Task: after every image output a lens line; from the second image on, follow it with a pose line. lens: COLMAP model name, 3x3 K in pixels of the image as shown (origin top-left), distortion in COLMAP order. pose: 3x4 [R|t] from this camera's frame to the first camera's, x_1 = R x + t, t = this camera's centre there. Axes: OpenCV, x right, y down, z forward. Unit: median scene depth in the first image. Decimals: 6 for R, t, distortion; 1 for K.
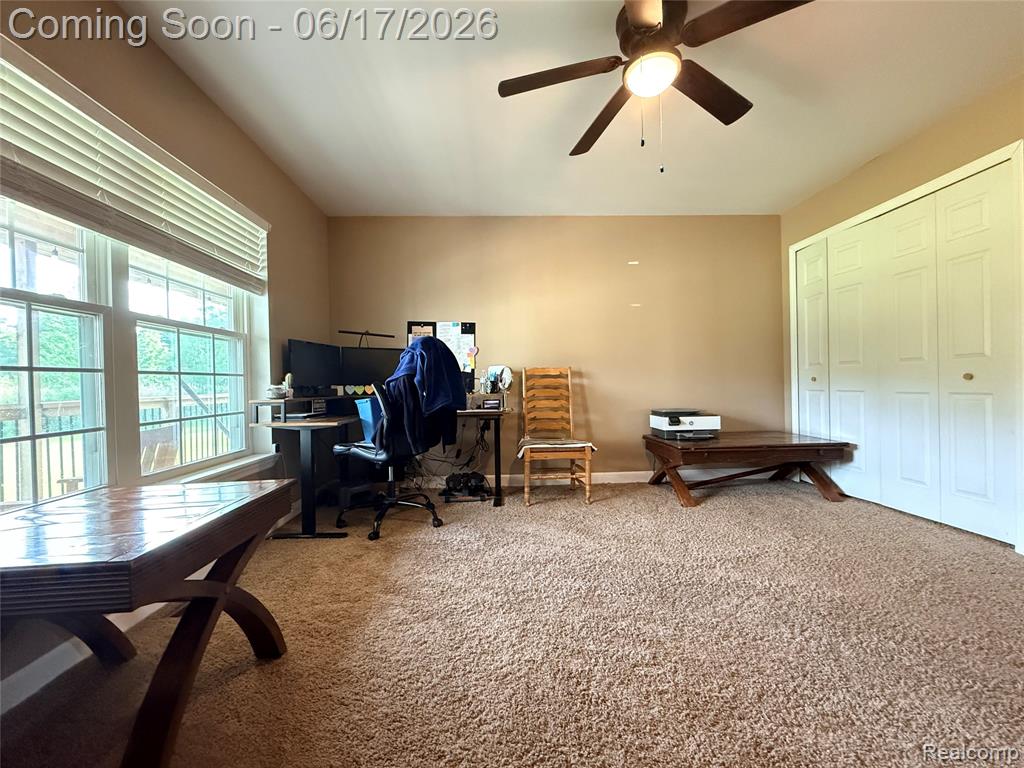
lens RADIAL K [[409.4, 0, 512.2], [0, 409.4, 386.1], [0, 0, 1]] dist [0.000193, 0.000035]
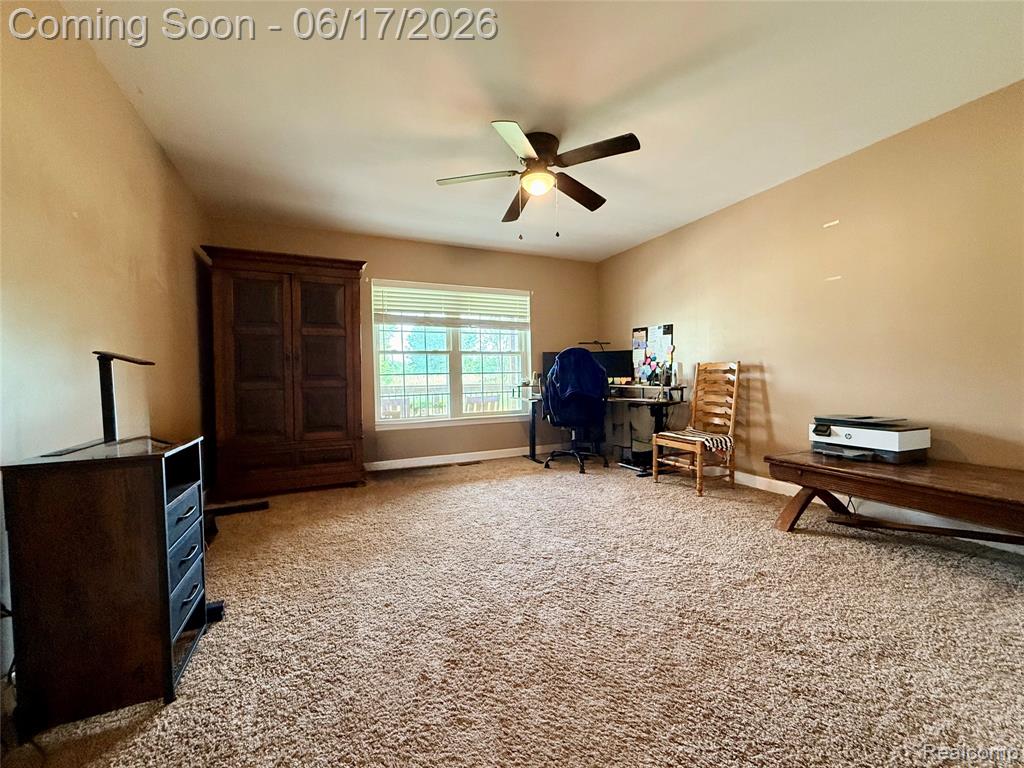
lens RADIAL K [[409.4, 0, 511.7], [0, 409.4, 386.9], [0, 0, 1]] dist [0.000193, 0.000035]
pose [[0.367614, 0.036207, -0.929273, 0.854148], [0.004267, 0.999166, 0.040618, -0.028927], [0.929969, -0.018897, 0.367152, 0.163219]]
